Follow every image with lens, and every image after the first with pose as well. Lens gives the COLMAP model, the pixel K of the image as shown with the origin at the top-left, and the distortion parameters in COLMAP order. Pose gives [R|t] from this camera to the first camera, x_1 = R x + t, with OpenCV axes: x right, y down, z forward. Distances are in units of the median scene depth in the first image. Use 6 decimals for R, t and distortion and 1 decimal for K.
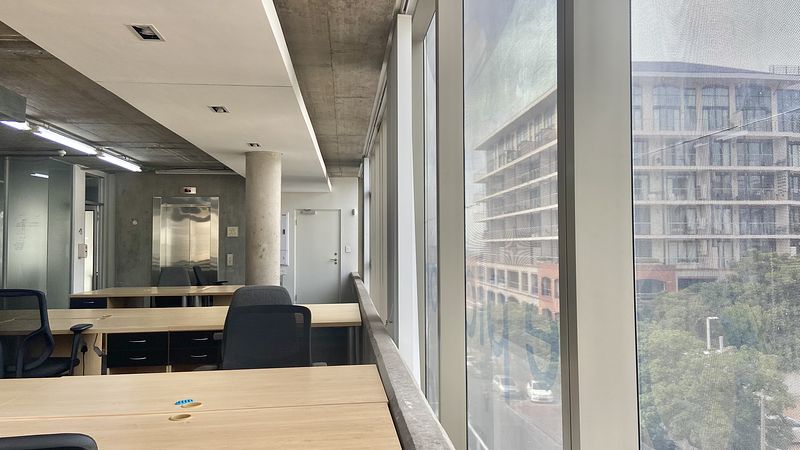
lens RADIAL K [[601.6, 0, 410.4], [0, 601.6, 224.4], [0, 0, 1]] dist [0.091233, -0.120740]
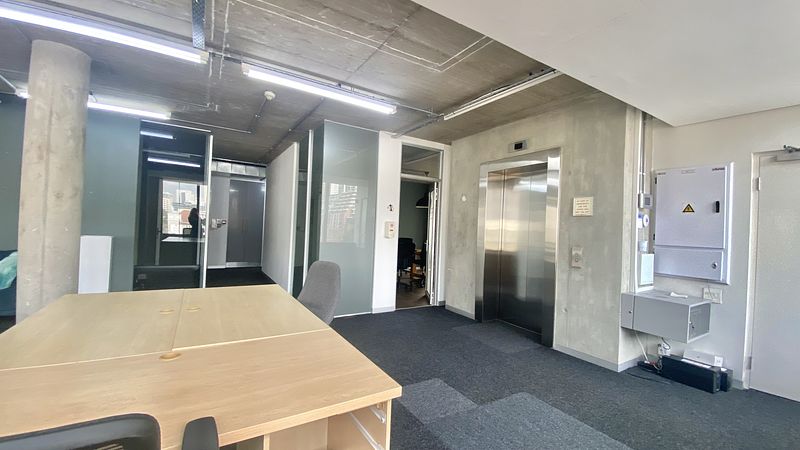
lens RADIAL K [[316.7, 0, 380.0], [0, 316.7, 224.6], [0, 0, 1]] dist [-0.034479, -0.000135]
pose [[0.398118, 0.018780, -0.917142, -0.110420], [-0.013003, 0.999805, 0.014829, 0.026988], [0.917242, 0.006022, 0.398285, 0.730571]]
